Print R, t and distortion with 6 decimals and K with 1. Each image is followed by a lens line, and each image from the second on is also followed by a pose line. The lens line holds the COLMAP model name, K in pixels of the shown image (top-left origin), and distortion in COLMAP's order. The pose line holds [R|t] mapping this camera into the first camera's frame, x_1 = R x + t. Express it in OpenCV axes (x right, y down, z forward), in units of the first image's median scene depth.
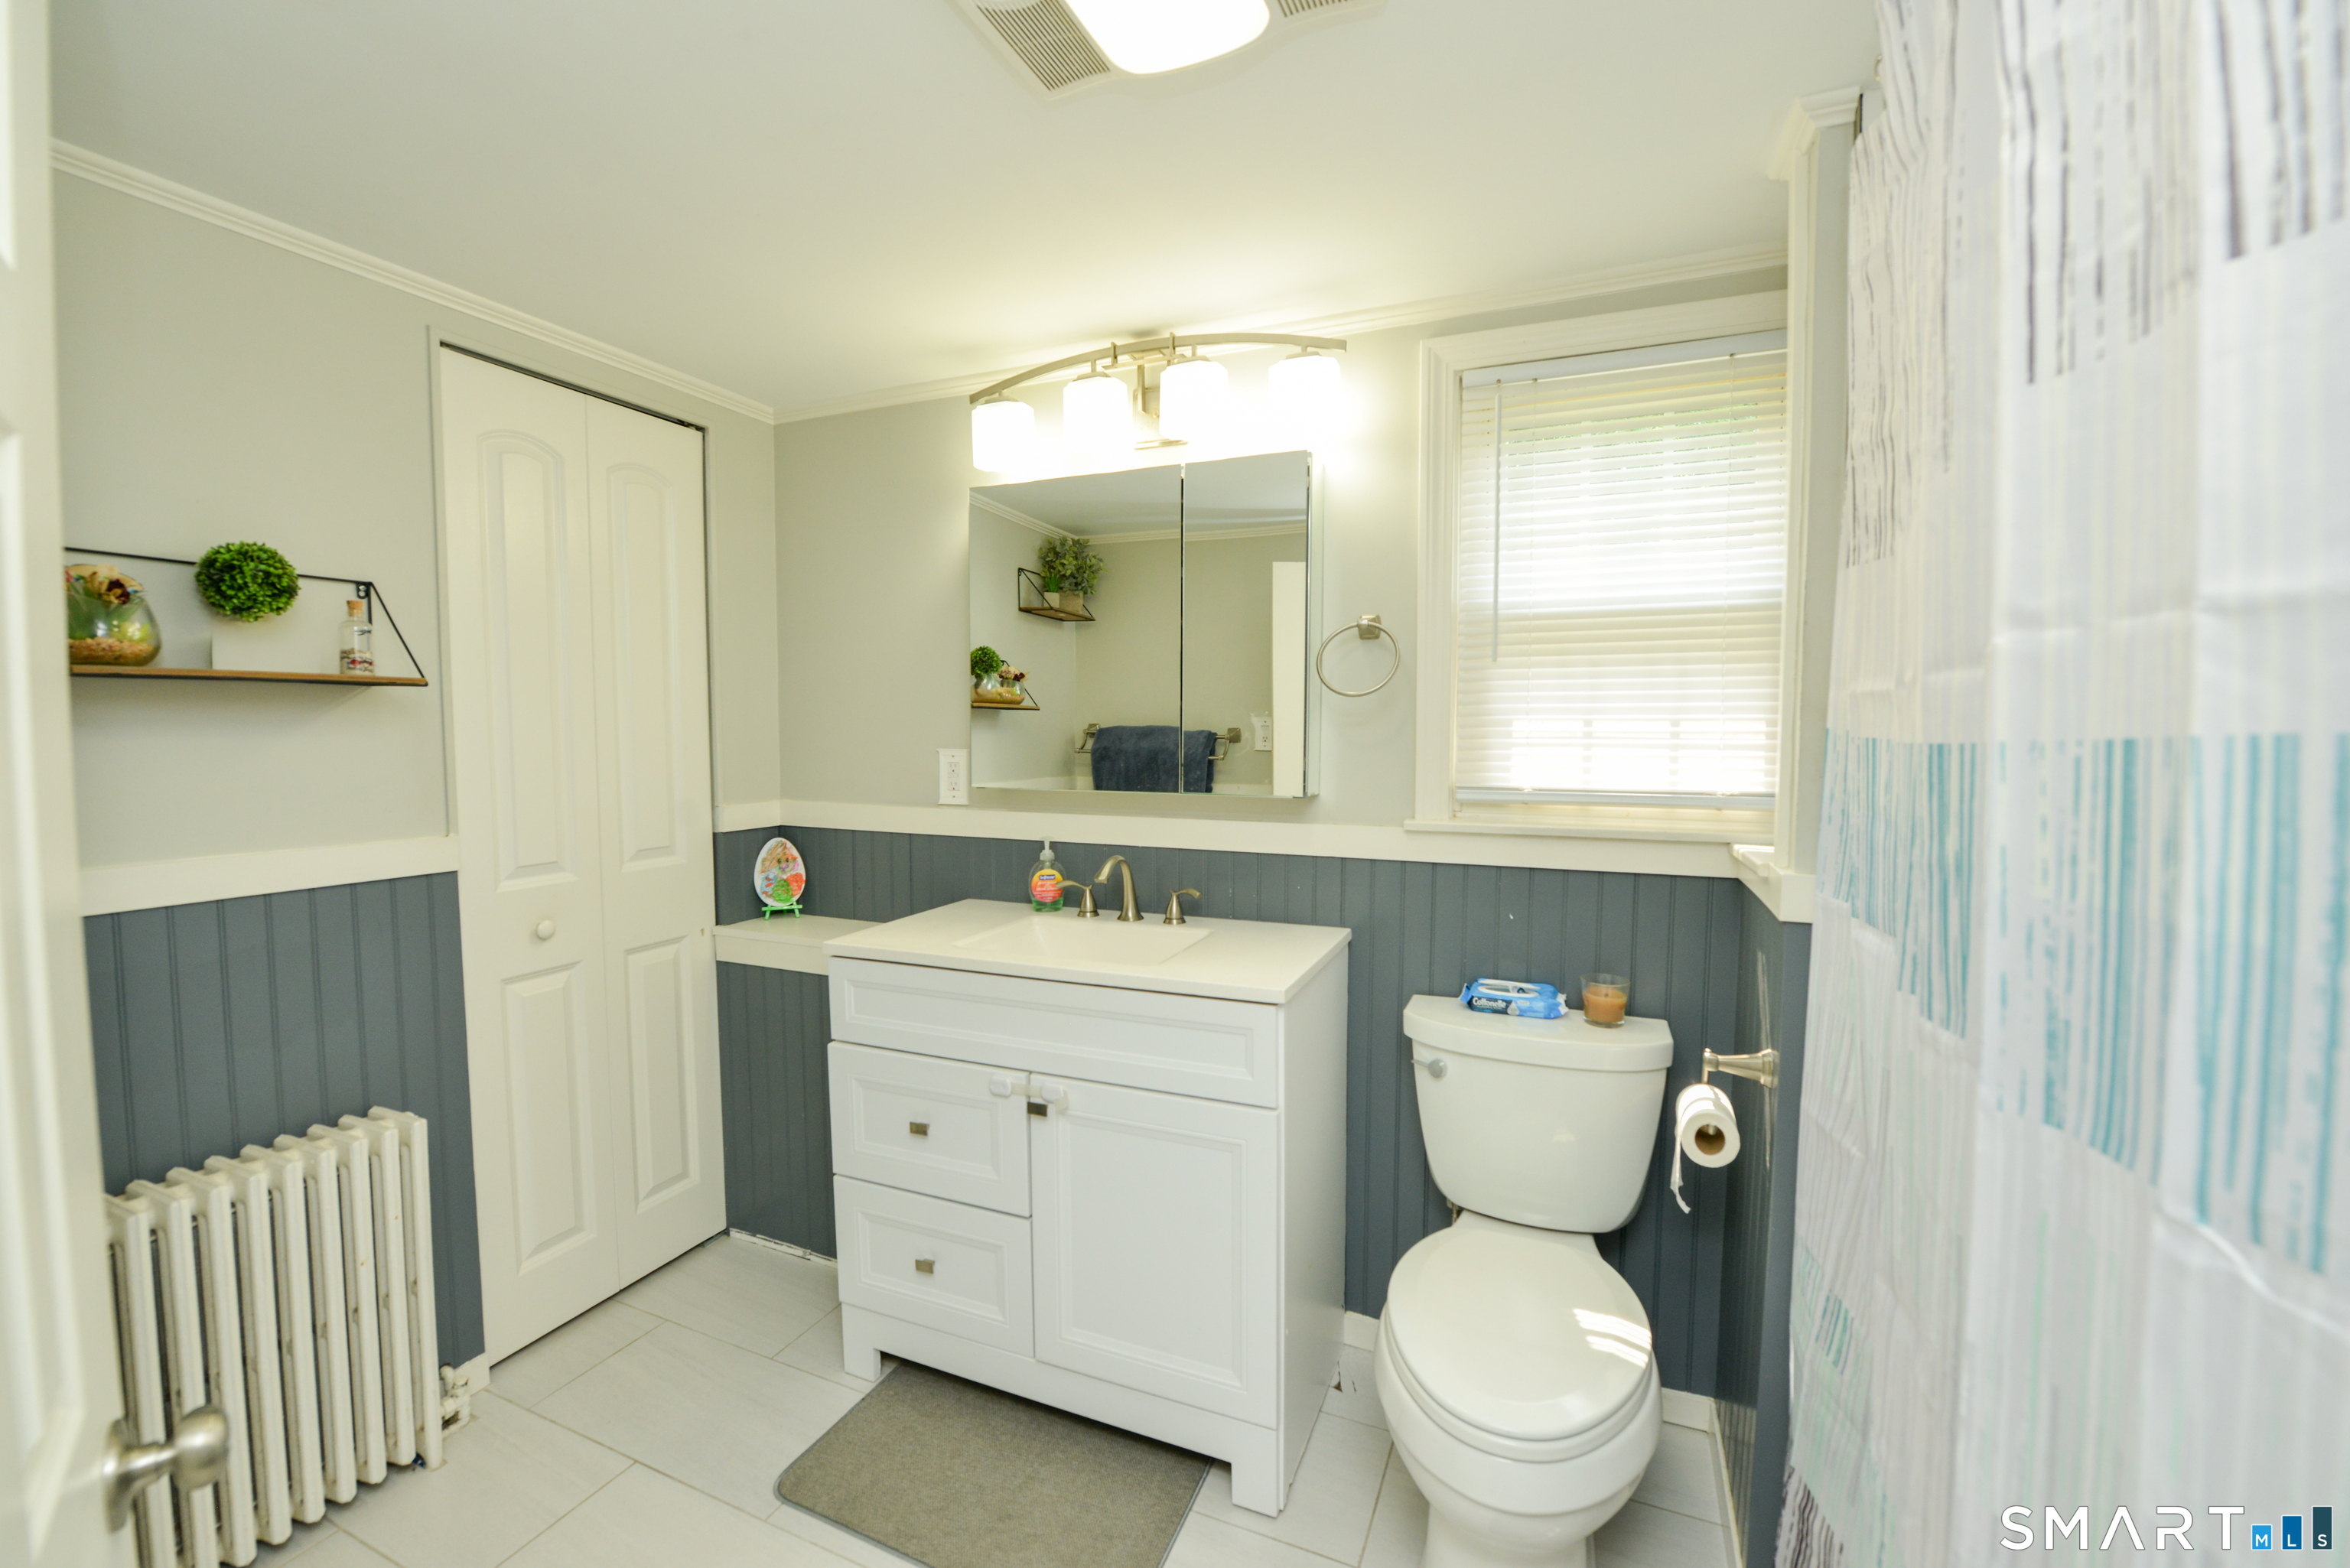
lens RADIAL K [[934.5, 0, 1187.3], [0, 934.5, 782.2], [0, 0, 1]] dist [-0.021459, -0.000216]
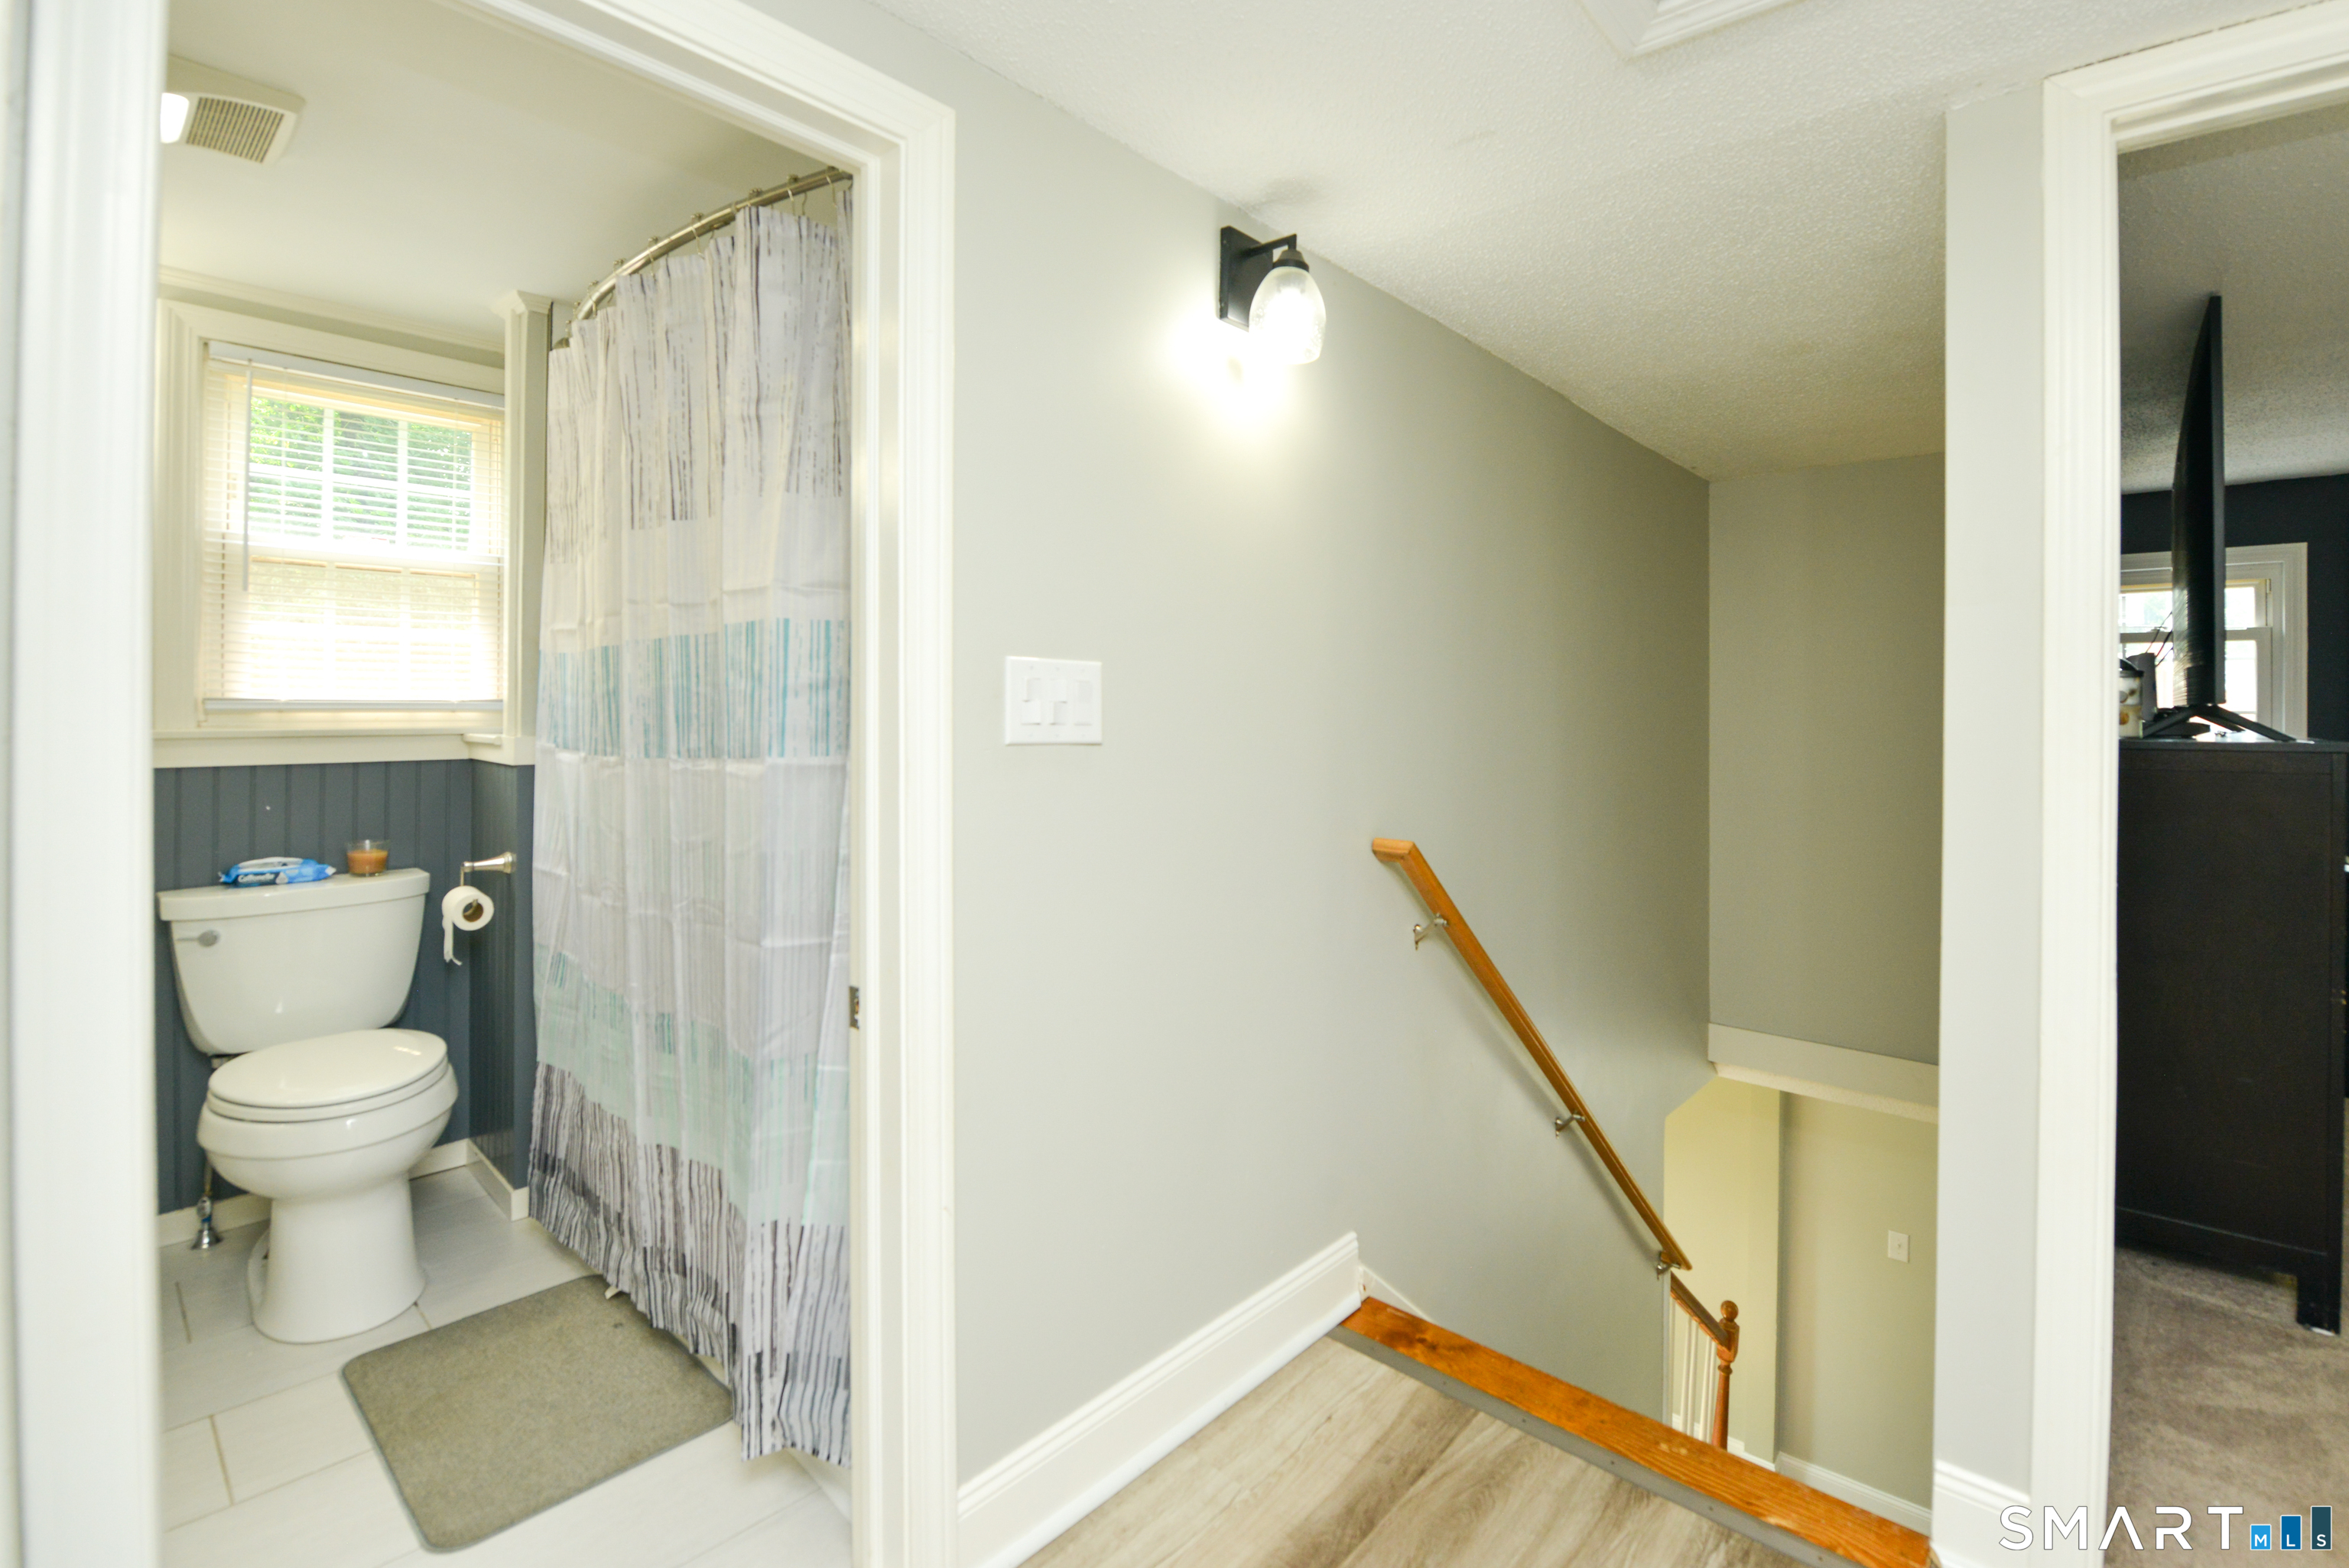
lens RADIAL K [[1058.1, 0, 1289.7], [0, 1058.1, 705.5], [0, 0, 1]] dist [-0.027517, 0.000024]
pose [[0.276522, -0.005841, 0.960990, -0.609735], [0.050419, 0.998693, -0.008438, 0.102370], [-0.959684, 0.050785, 0.276455, -0.681091]]
